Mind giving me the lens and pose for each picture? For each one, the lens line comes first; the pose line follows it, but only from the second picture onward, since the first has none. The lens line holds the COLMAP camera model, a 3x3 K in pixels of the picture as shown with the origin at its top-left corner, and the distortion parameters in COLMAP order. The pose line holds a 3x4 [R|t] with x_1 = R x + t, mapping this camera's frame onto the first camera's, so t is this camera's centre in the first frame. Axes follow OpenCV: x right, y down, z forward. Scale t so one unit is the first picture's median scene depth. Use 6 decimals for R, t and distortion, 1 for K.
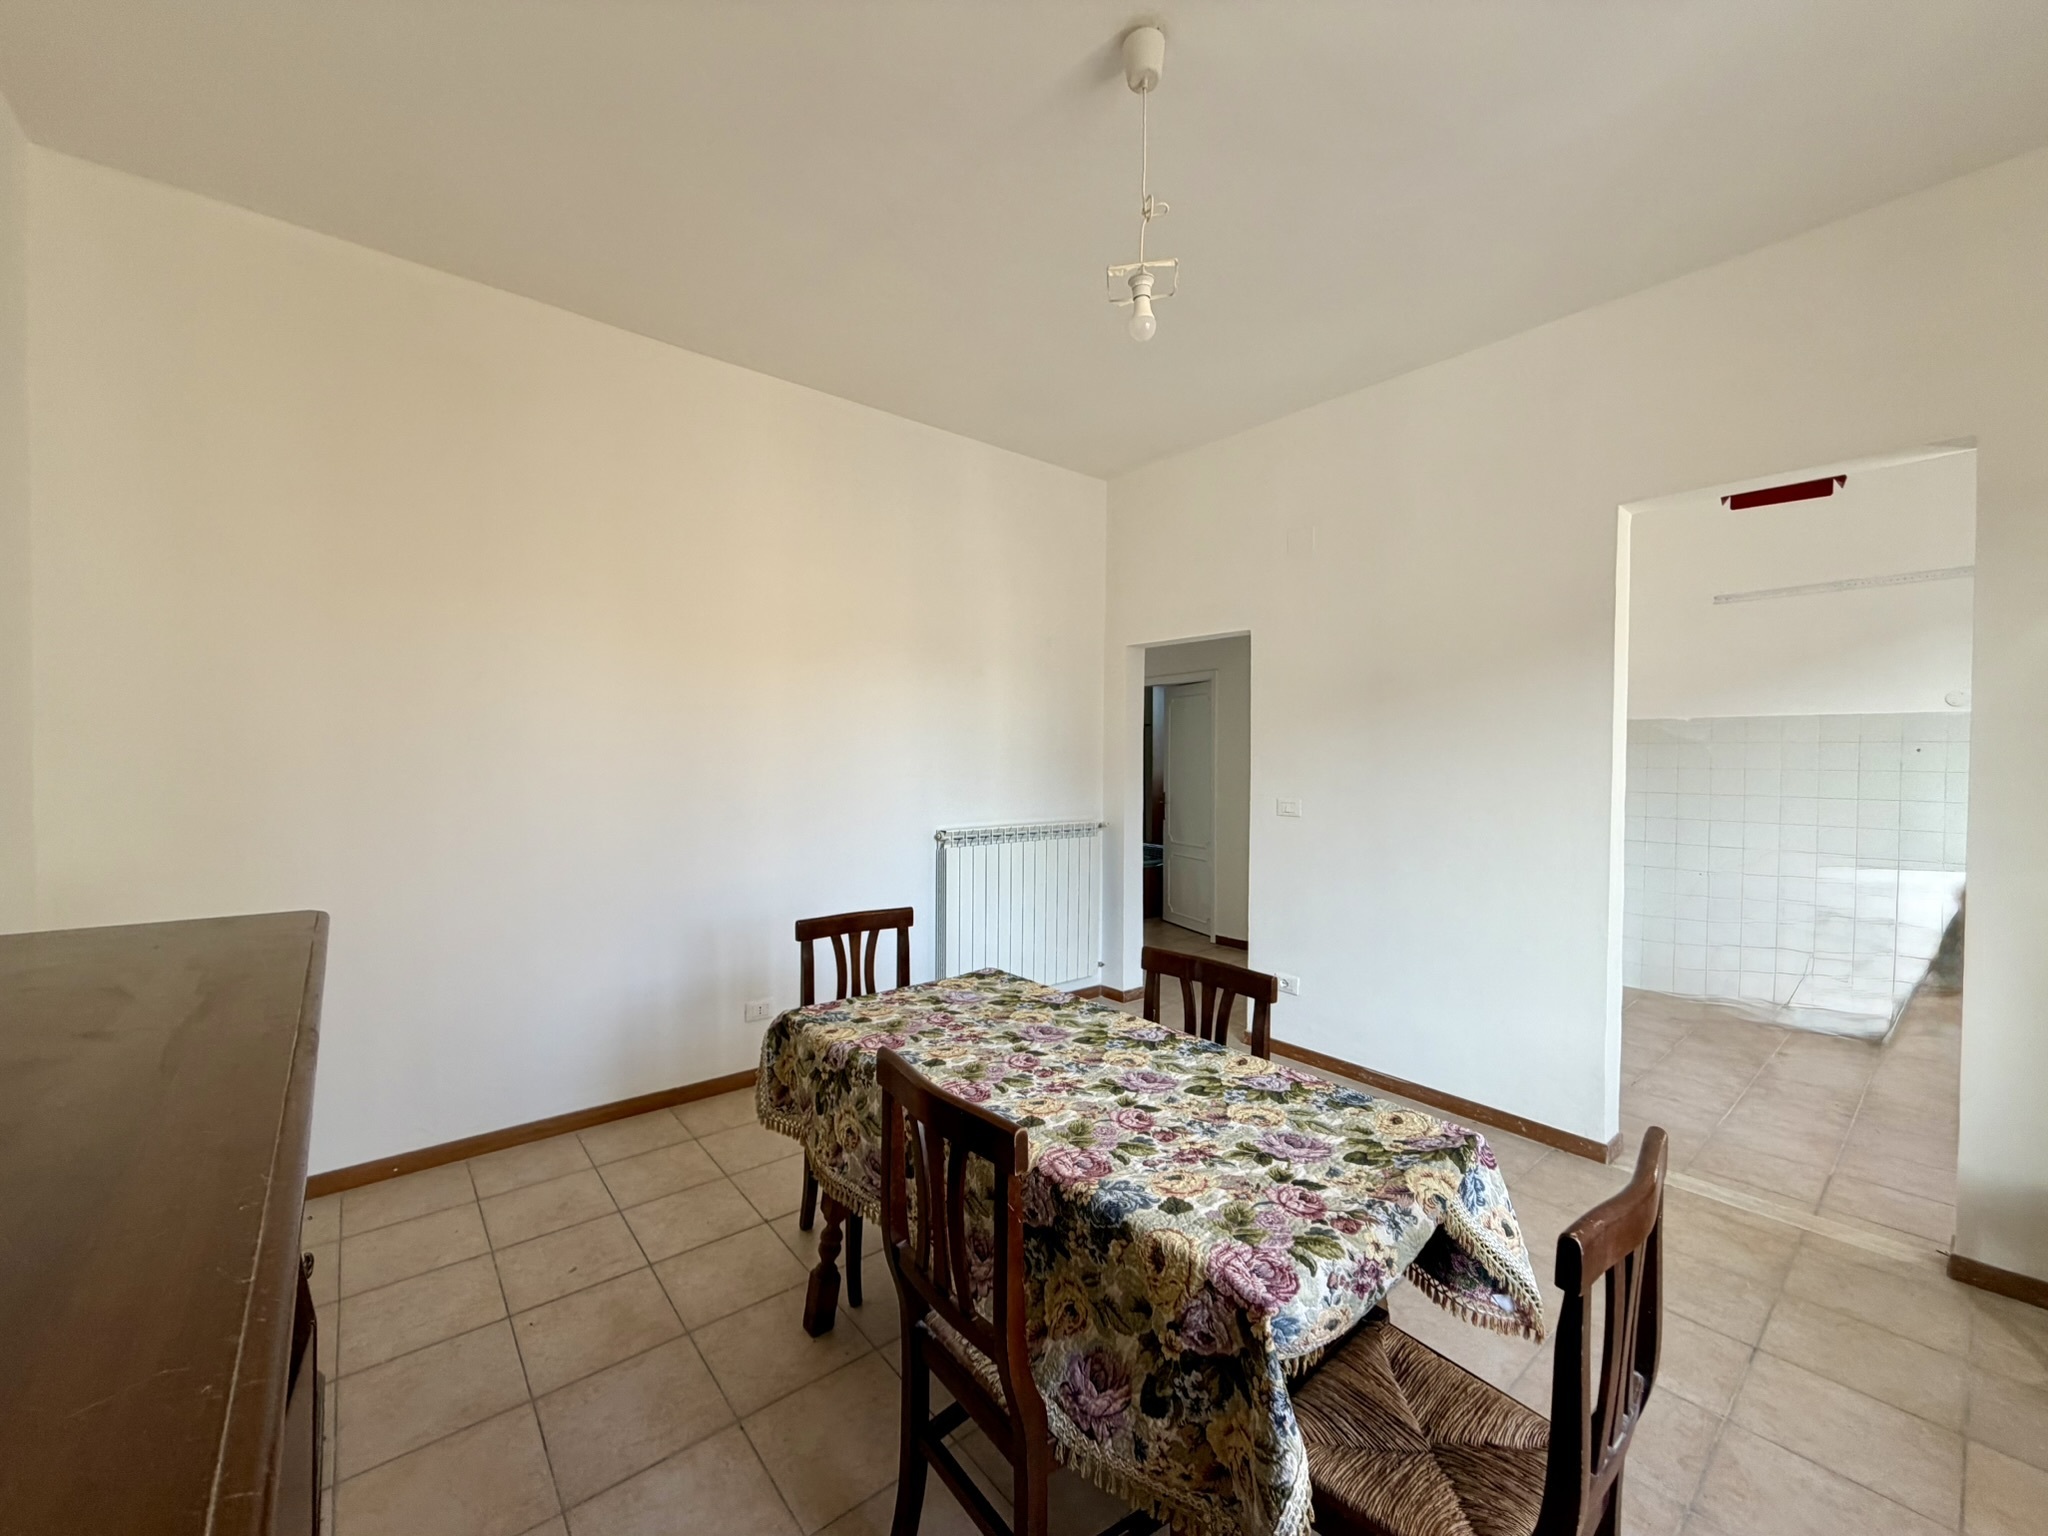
lens RADIAL K [[808.5, 0, 1019.5], [0, 808.5, 767.8], [0, 0, 1]] dist [-0.001252, 0.000472]
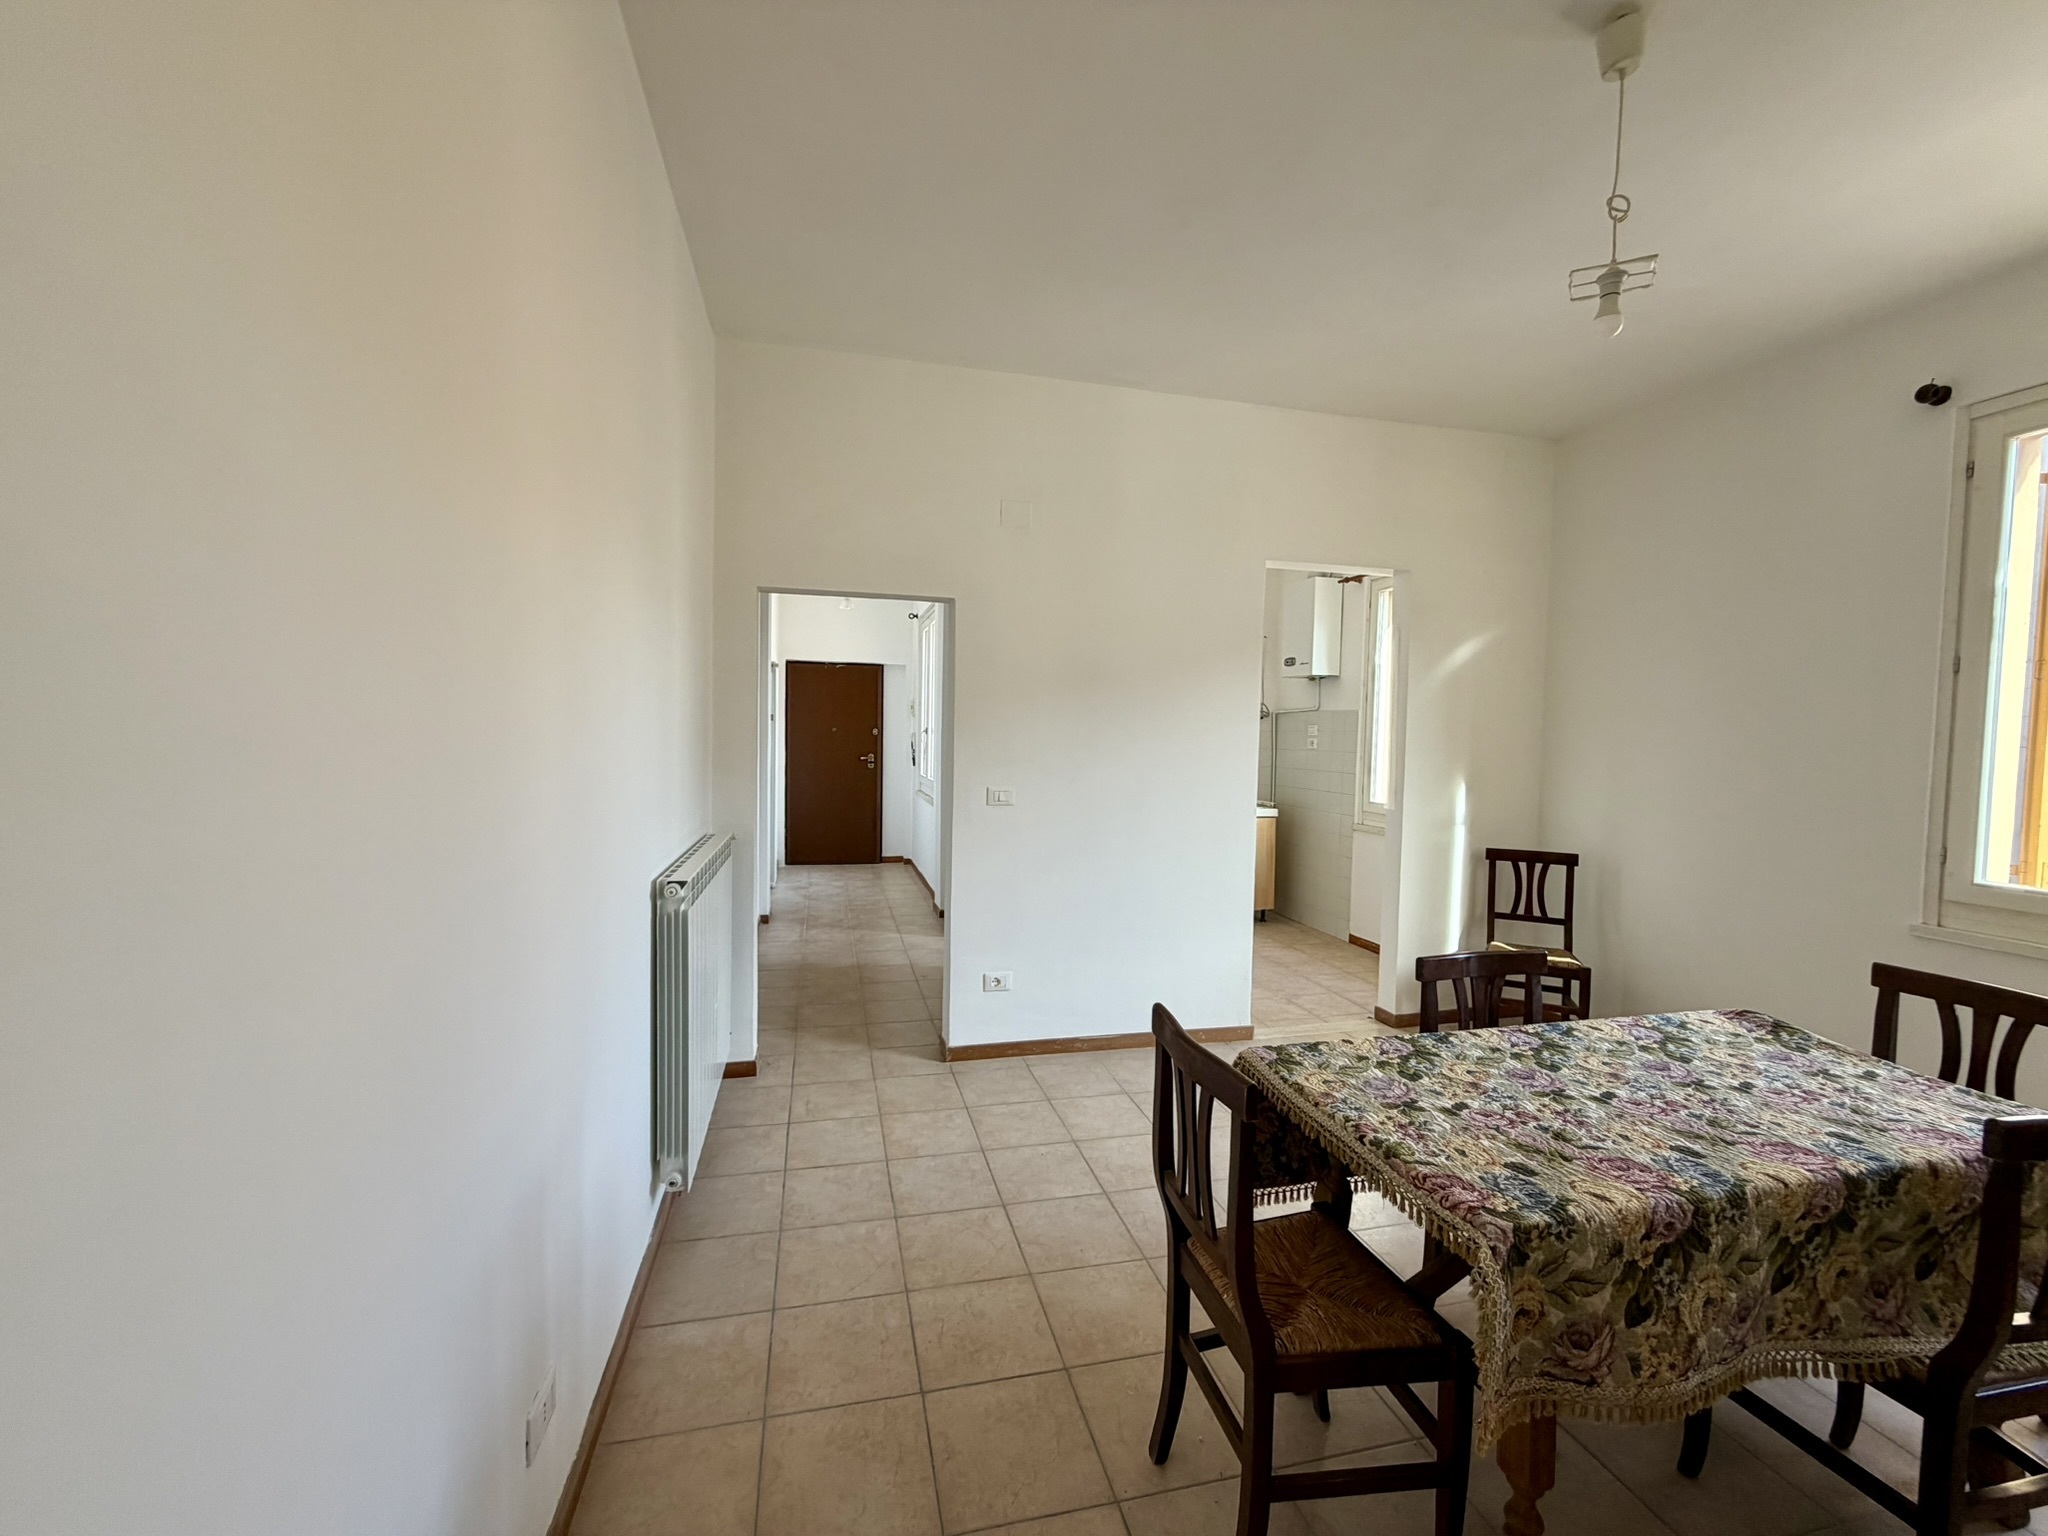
lens RADIAL K [[808.5, 0, 1011.9], [0, 808.5, 773.7], [0, 0, 1]] dist [-0.001252, 0.000472]
pose [[0.445161, -0.044347, 0.894352, -1.045915], [0.002261, 0.998825, 0.048402, -0.048242], [-0.895448, -0.019525, 0.444739, 1.184265]]
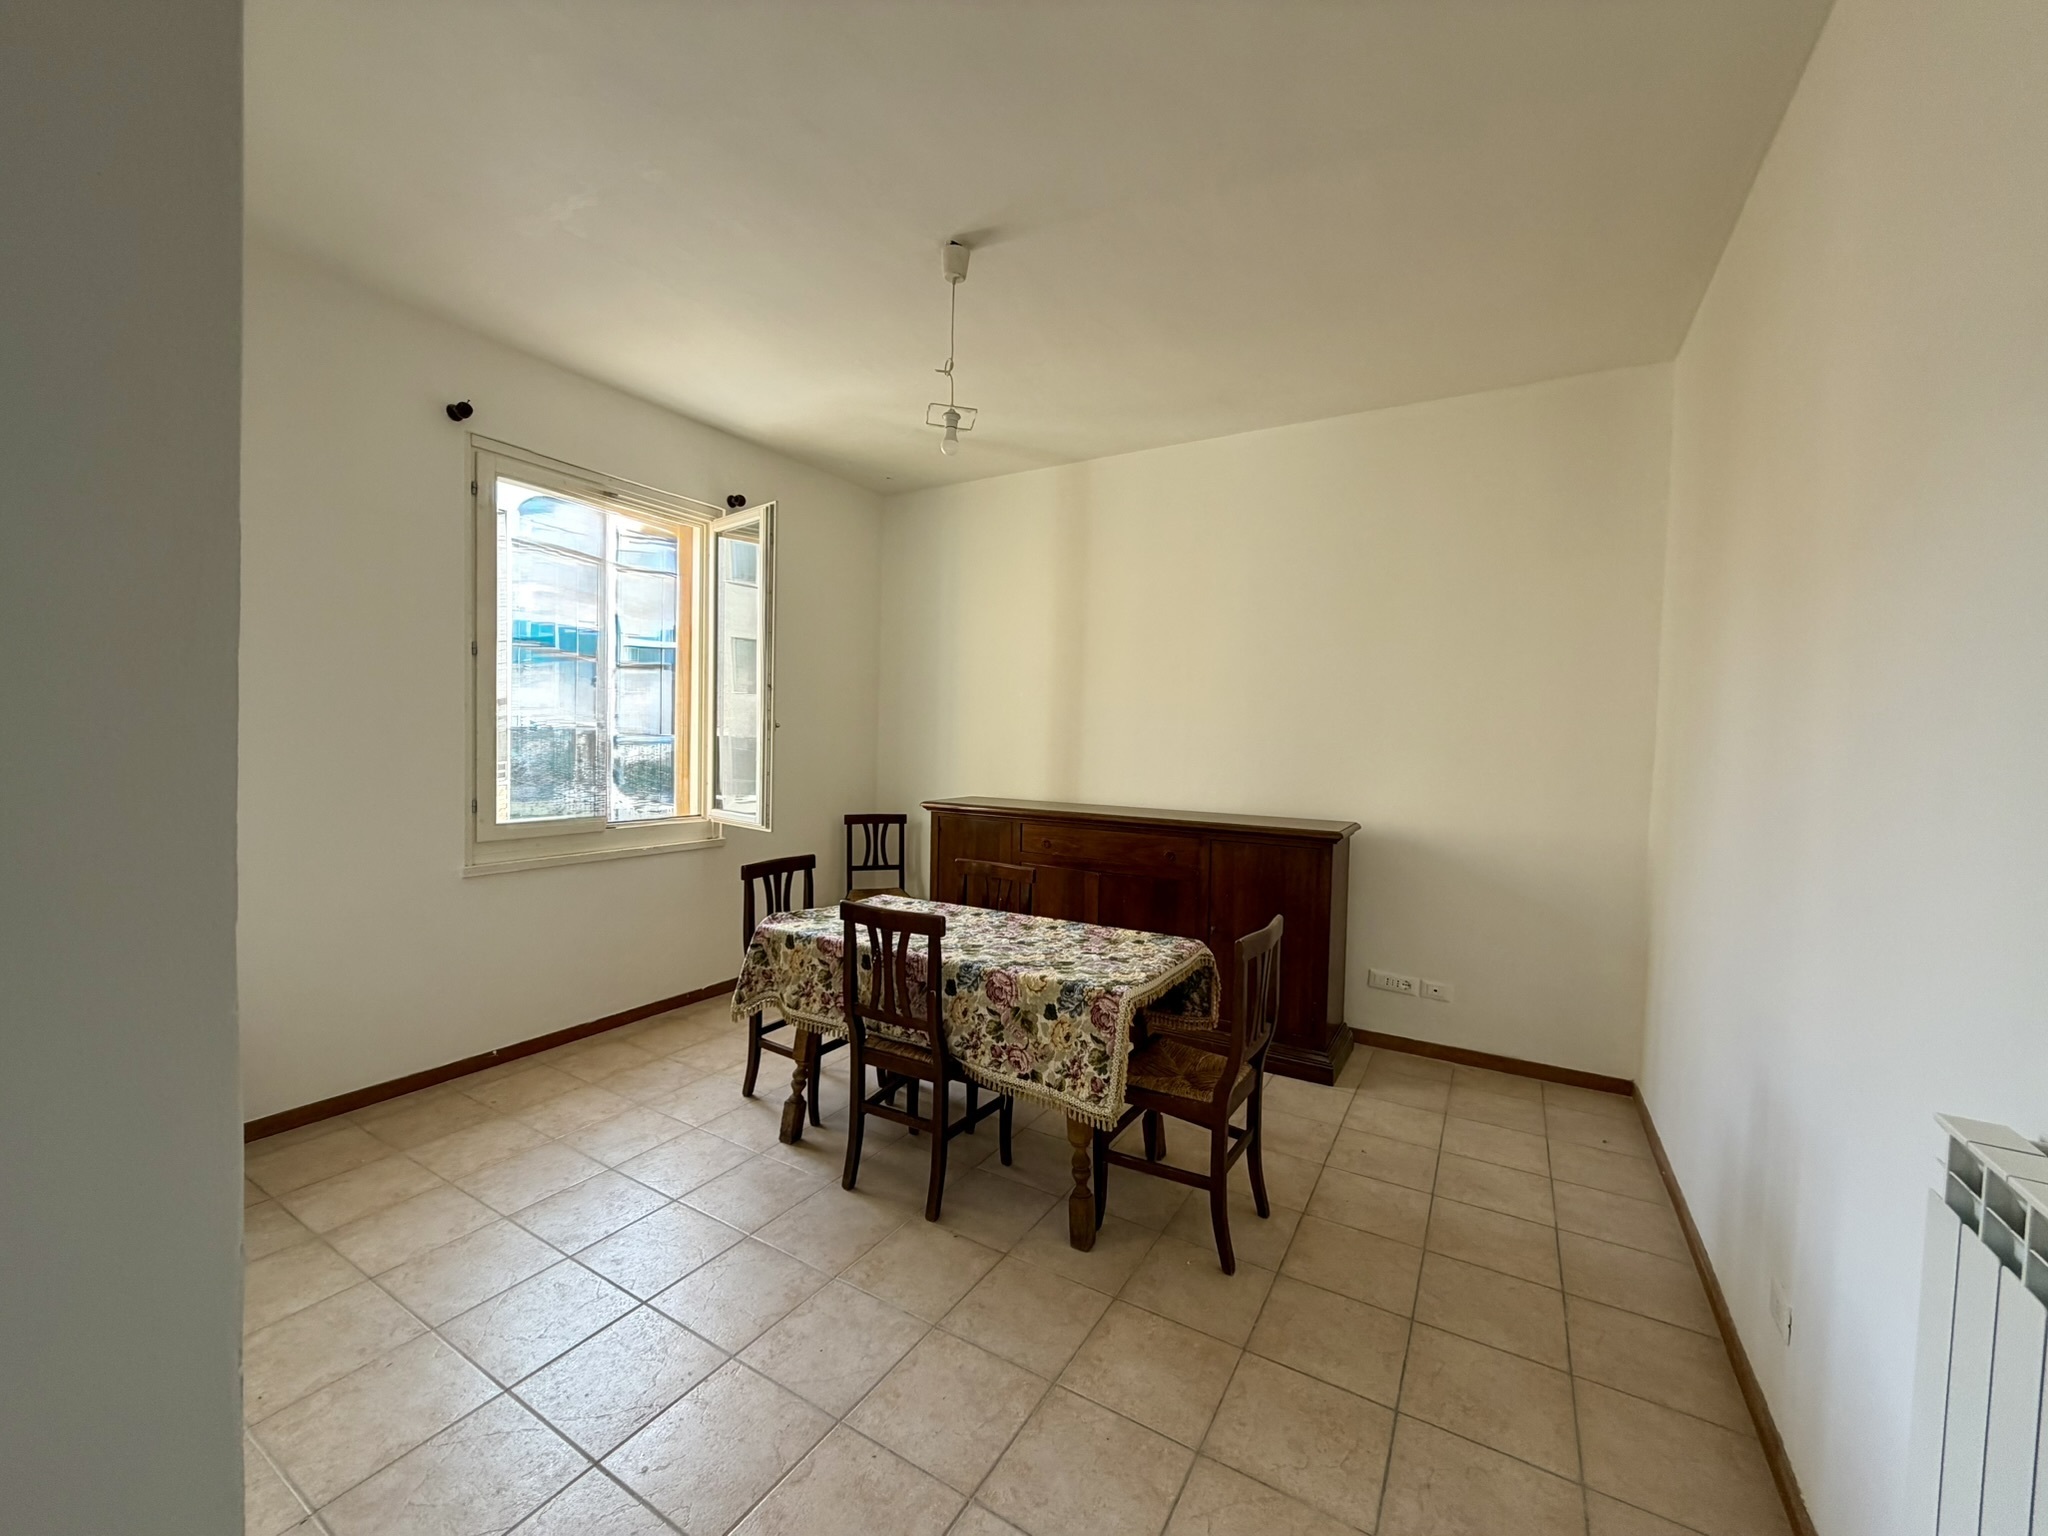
lens RADIAL K [[808.5, 0, 1025.6], [0, 808.5, 775.7], [0, 0, 1]] dist [-0.001252, 0.000472]
pose [[-0.940992, -0.018345, -0.337930, 0.940509], [-0.039426, 0.997673, 0.055624, -0.037462], [0.336124, 0.065665, -0.939526, 2.752288]]
